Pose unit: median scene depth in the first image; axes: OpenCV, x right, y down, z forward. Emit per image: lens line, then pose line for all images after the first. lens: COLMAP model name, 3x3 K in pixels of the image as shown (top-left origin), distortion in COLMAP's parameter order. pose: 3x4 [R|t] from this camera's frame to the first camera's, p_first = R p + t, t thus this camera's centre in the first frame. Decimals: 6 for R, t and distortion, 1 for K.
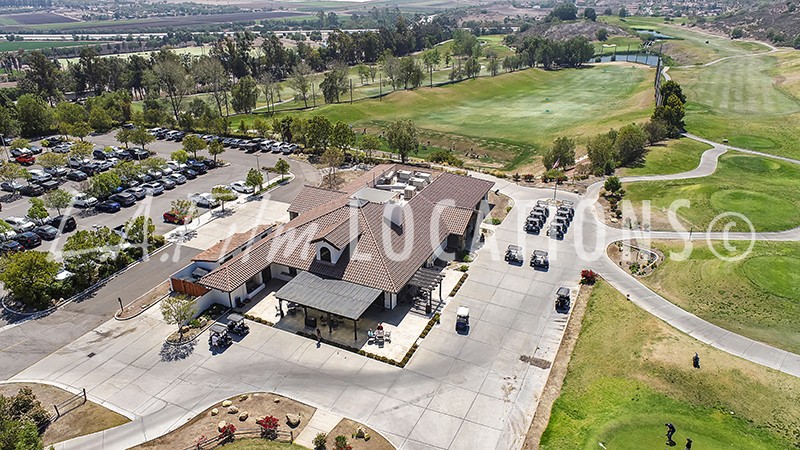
lens RADIAL K [[541.0, 0, 400.0], [0, 541.0, 225.0], [0, 0, 1]] dist [-0.013480, 0.006014]
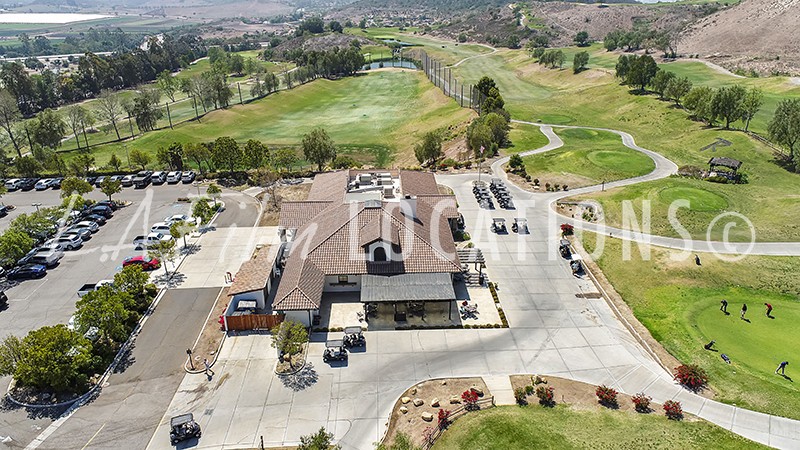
lens RADIAL K [[541.0, 0, 400.0], [0, 541.0, 225.0], [0, 0, 1]] dist [-0.013480, 0.006014]
pose [[0.885782, -0.186312, 0.425062, -0.118323], [0.197113, 0.980199, 0.018877, -0.002795], [-0.420162, 0.067064, 0.904968, 0.008914]]
